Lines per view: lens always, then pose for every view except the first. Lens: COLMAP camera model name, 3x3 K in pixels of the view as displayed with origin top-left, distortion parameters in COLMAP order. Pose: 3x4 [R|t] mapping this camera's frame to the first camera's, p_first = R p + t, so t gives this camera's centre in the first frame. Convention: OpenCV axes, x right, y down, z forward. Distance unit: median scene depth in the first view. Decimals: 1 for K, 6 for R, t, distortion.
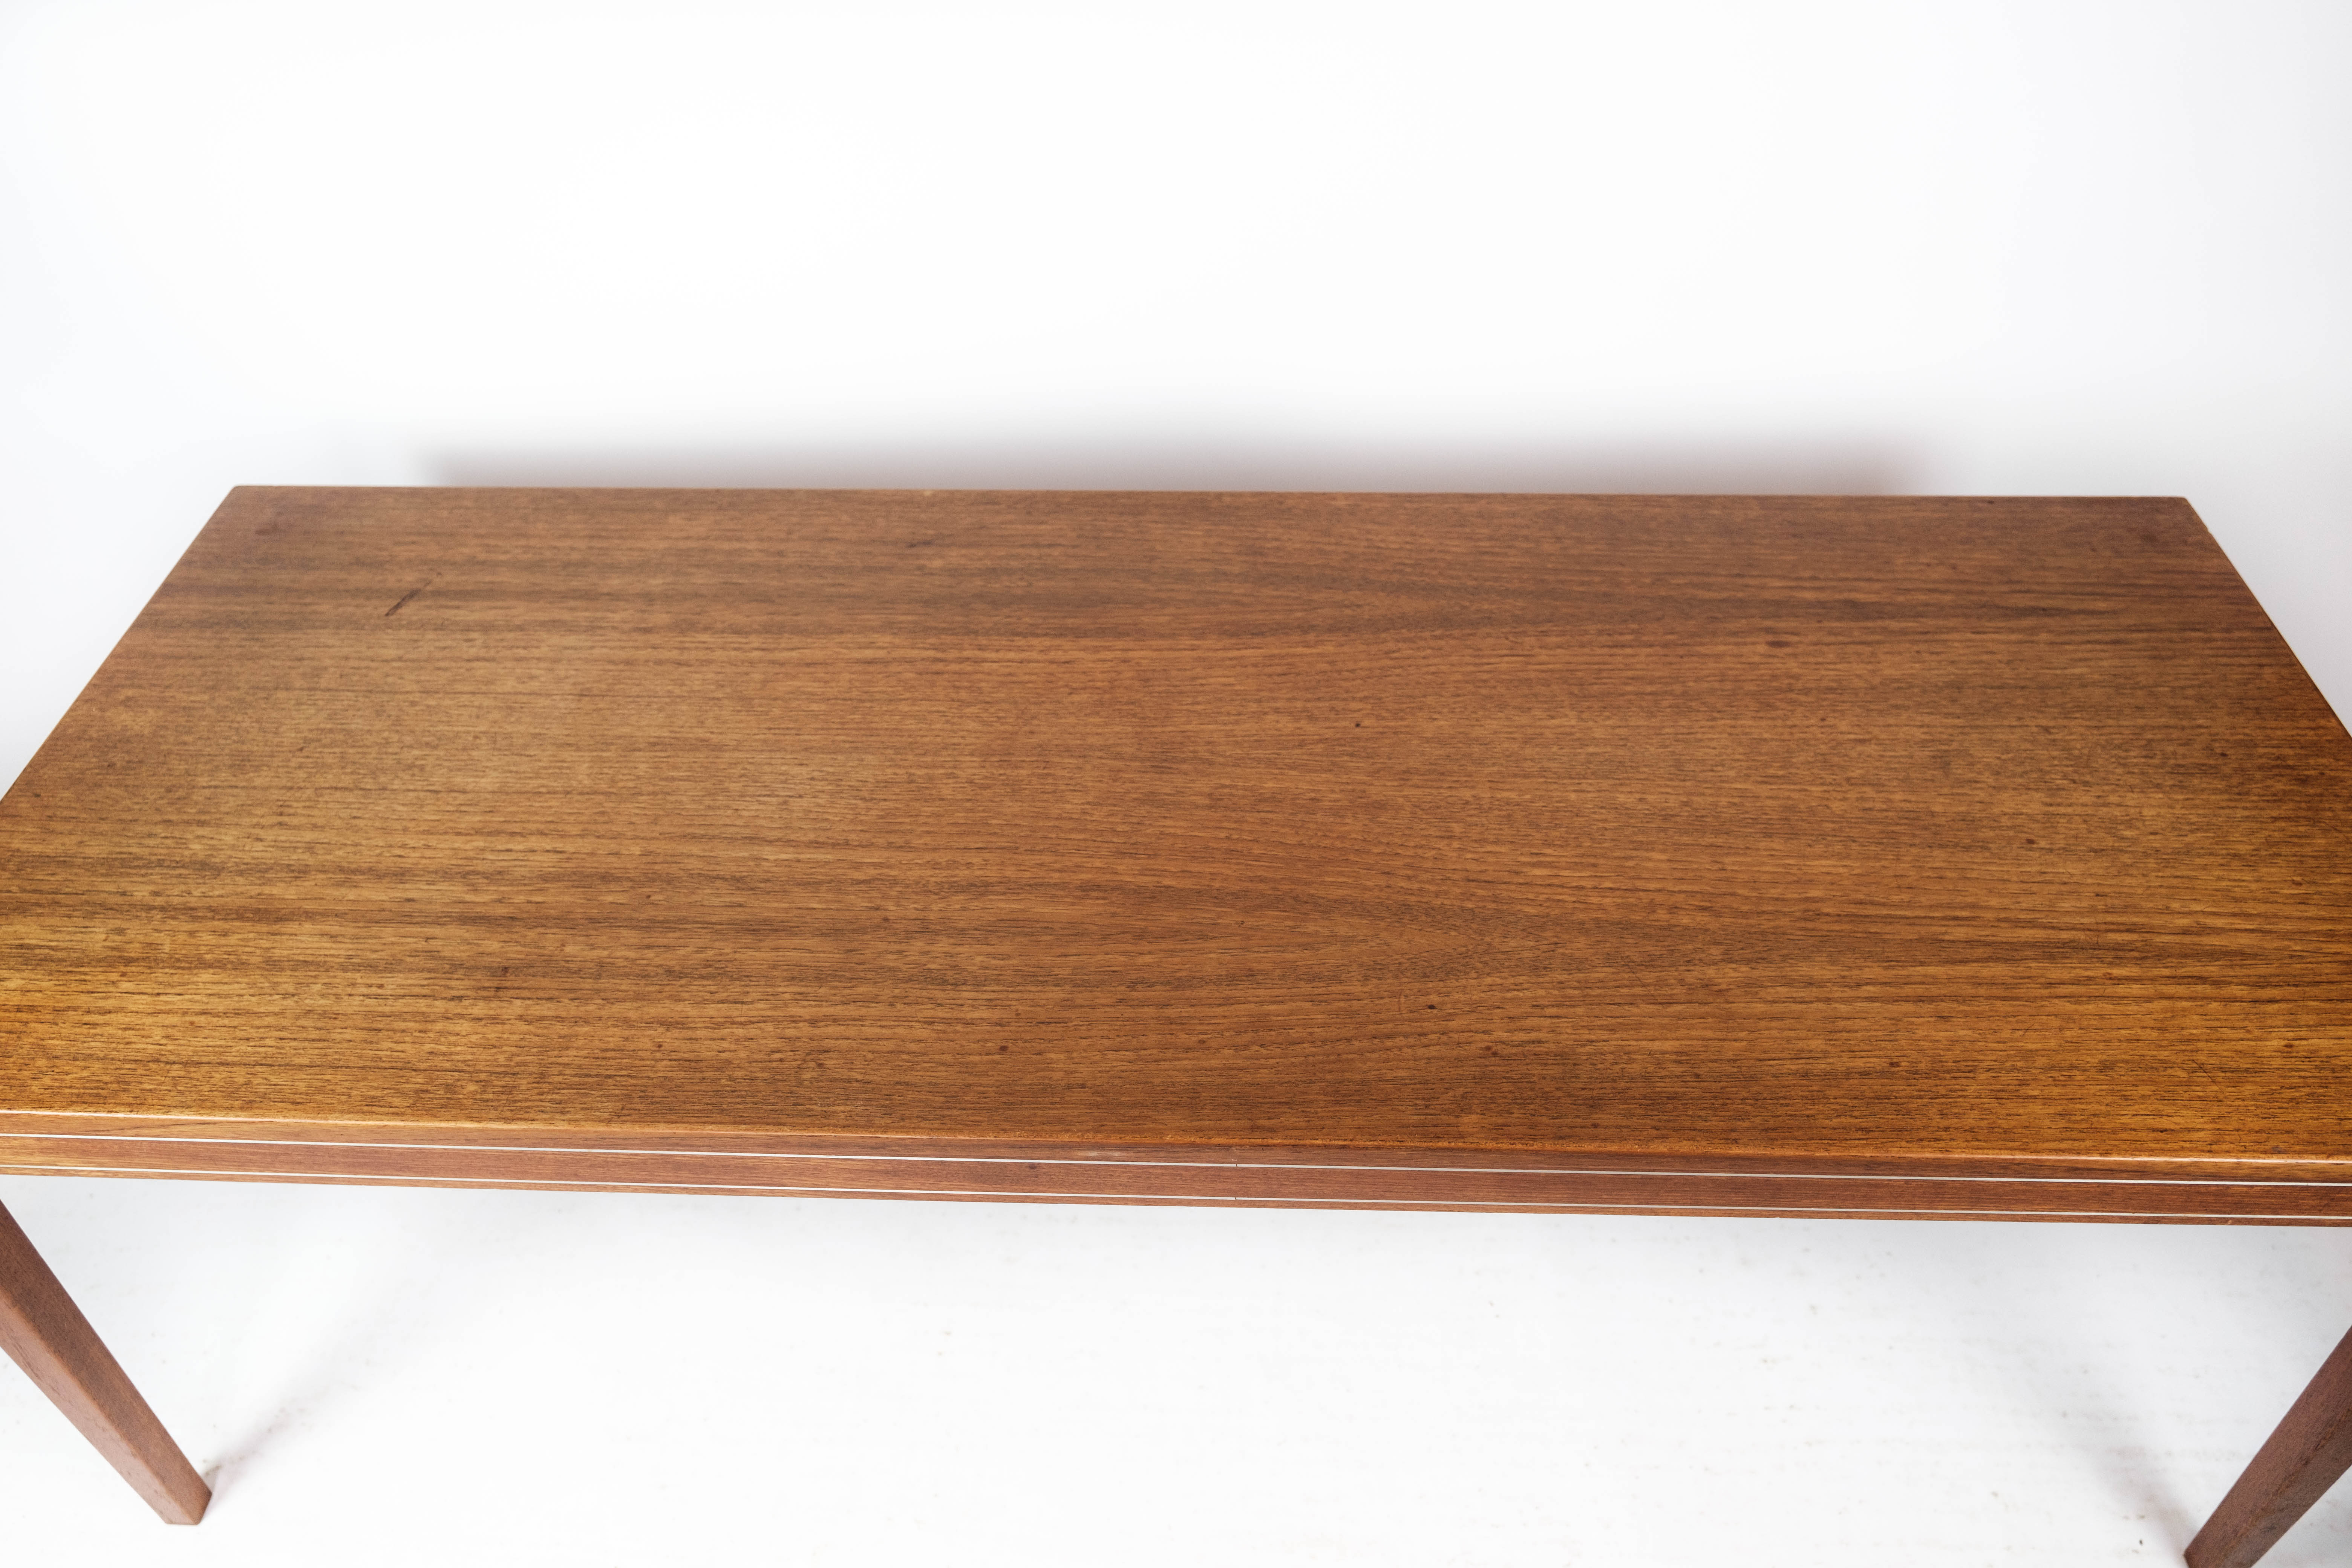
lens RADIAL K [[1693.2, 0, 1171.9], [0, 1693.2, 801.5], [0, 0, 1]] dist [-0.001608, 0.001409]
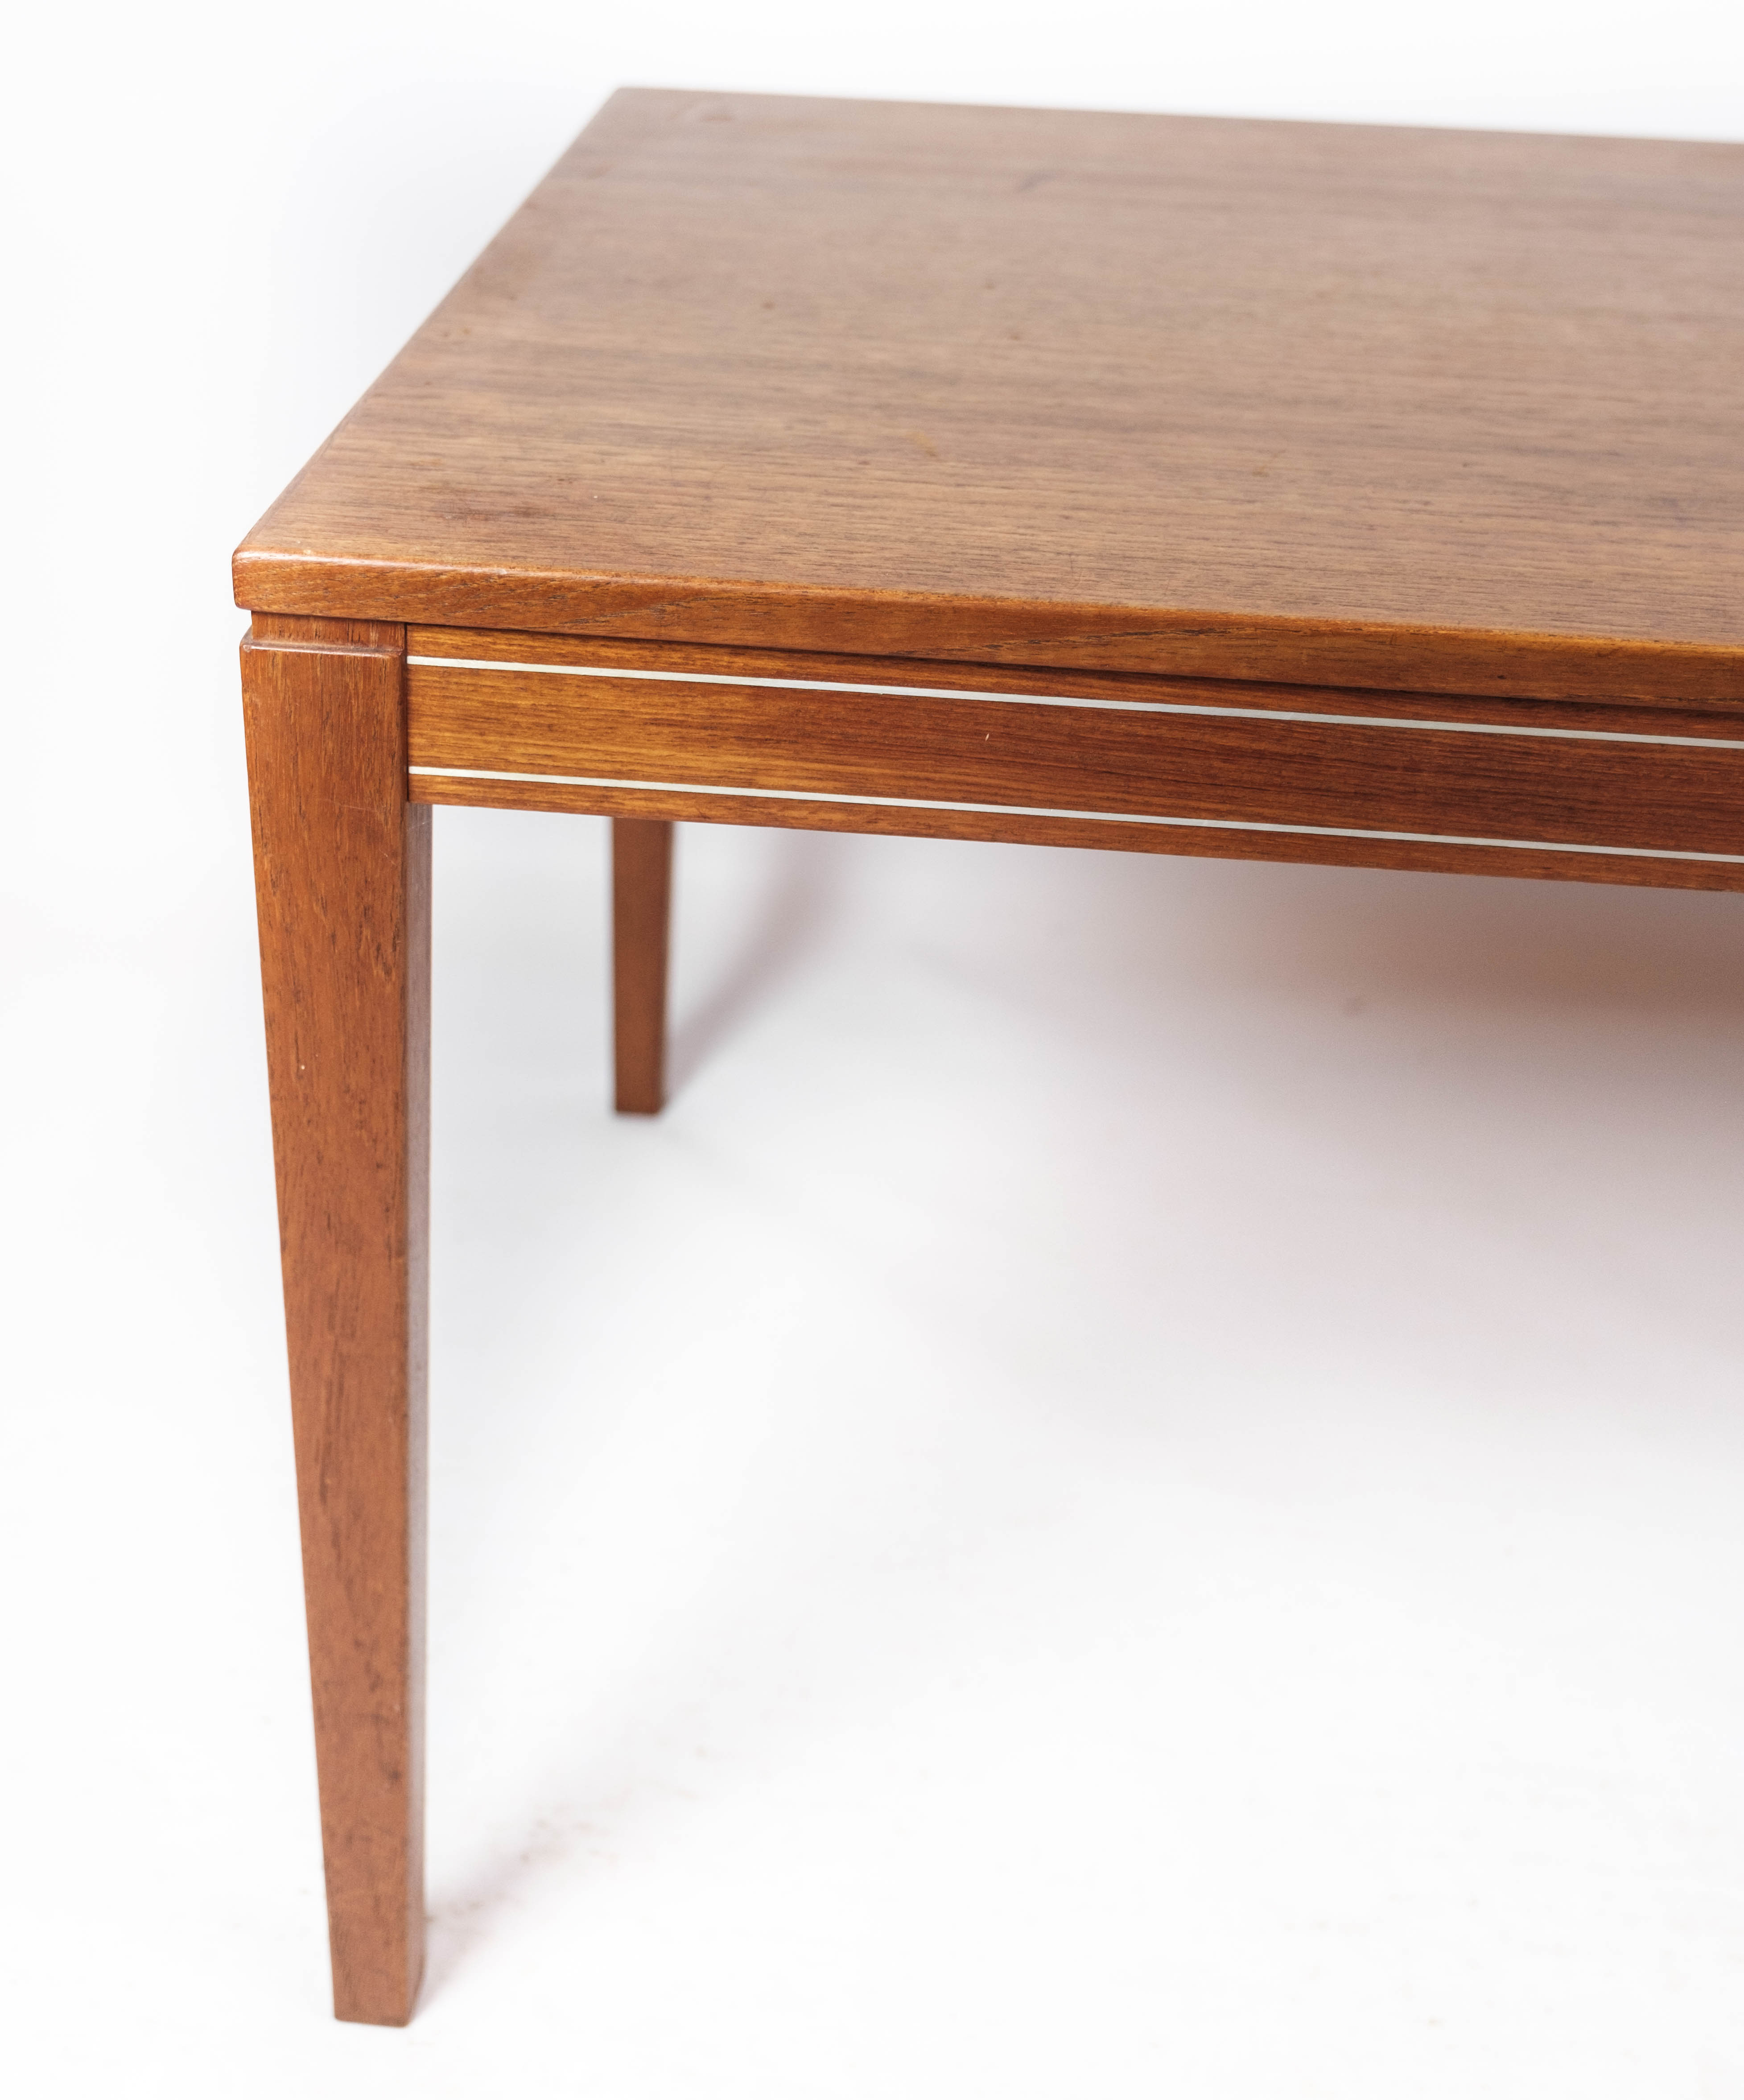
lens RADIAL K [[2619.2, 0, 935.8], [0, 2619.2, 939.7], [0, 0, 1]] dist [0.019280, 0.000000]
pose [[0.998035, 0.062497, -0.004409, -0.553183], [-0.061404, 0.961741, -0.266992, 0.401436], [-0.012446, 0.266738, 0.963689, 0.306452]]
